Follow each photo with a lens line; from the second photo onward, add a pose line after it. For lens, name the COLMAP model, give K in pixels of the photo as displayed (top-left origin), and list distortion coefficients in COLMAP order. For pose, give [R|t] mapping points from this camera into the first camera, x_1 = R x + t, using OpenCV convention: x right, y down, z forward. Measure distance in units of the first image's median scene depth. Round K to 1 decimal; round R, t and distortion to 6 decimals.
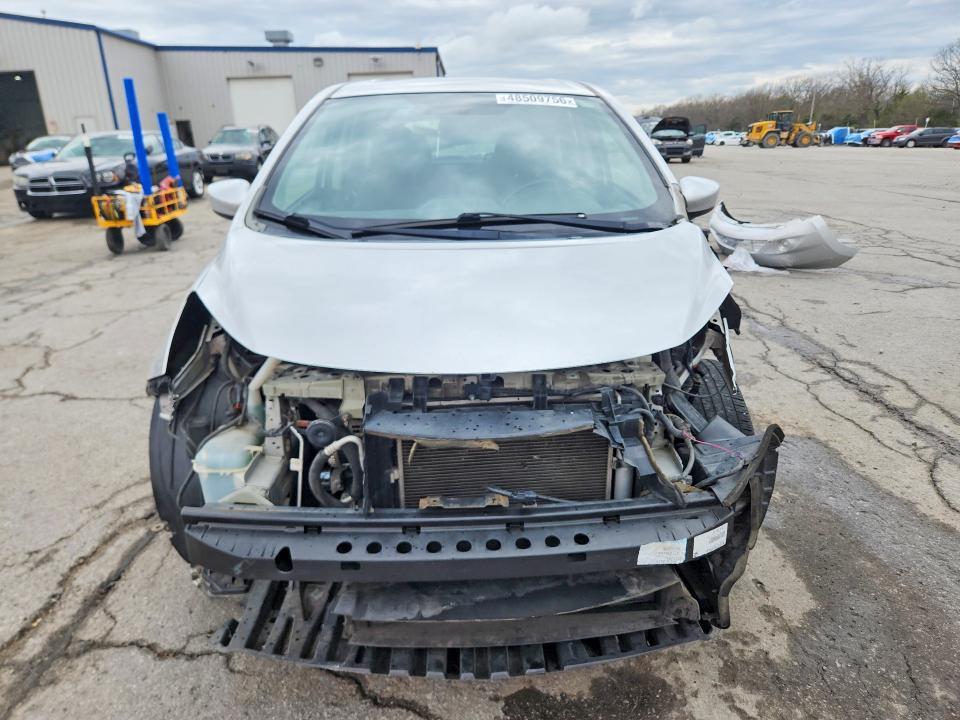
lens RADIAL K [[663.3, 0, 482.7], [0, 663.3, 361.8], [0, 0, 1]] dist [0.060261, -0.055291]
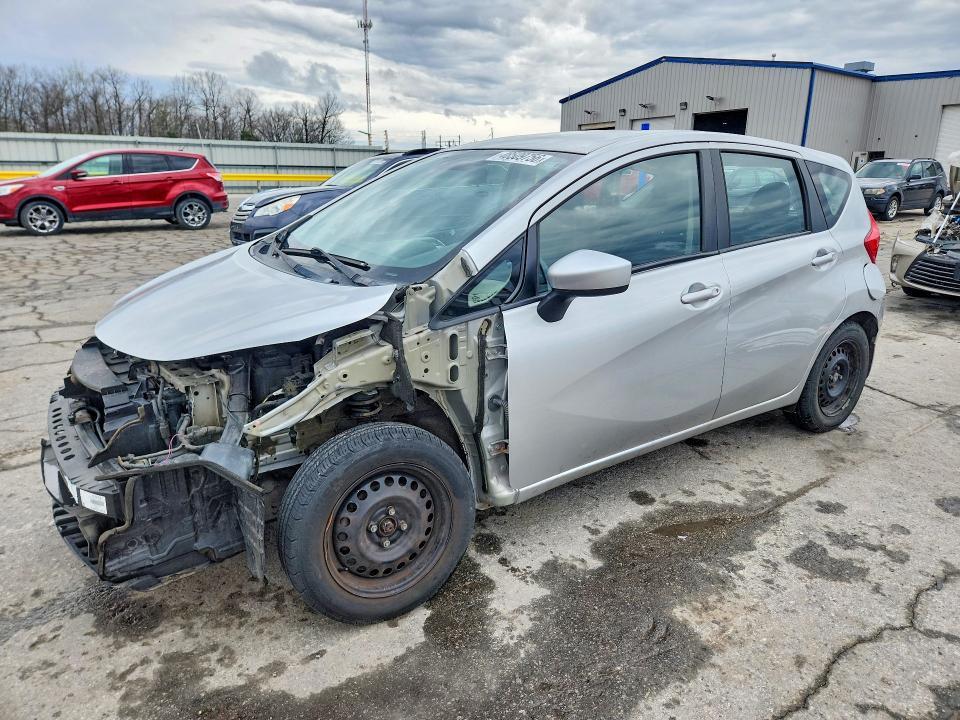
lens RADIAL K [[663.3, 0, 482.7], [0, 663.3, 361.8], [0, 0, 1]] dist [0.060261, -0.055291]
pose [[0.545710, 0.254868, -0.798275, 0.790321], [-0.285090, 0.952266, 0.109142, -0.166570], [0.787987, 0.168020, 0.592322, 0.345752]]
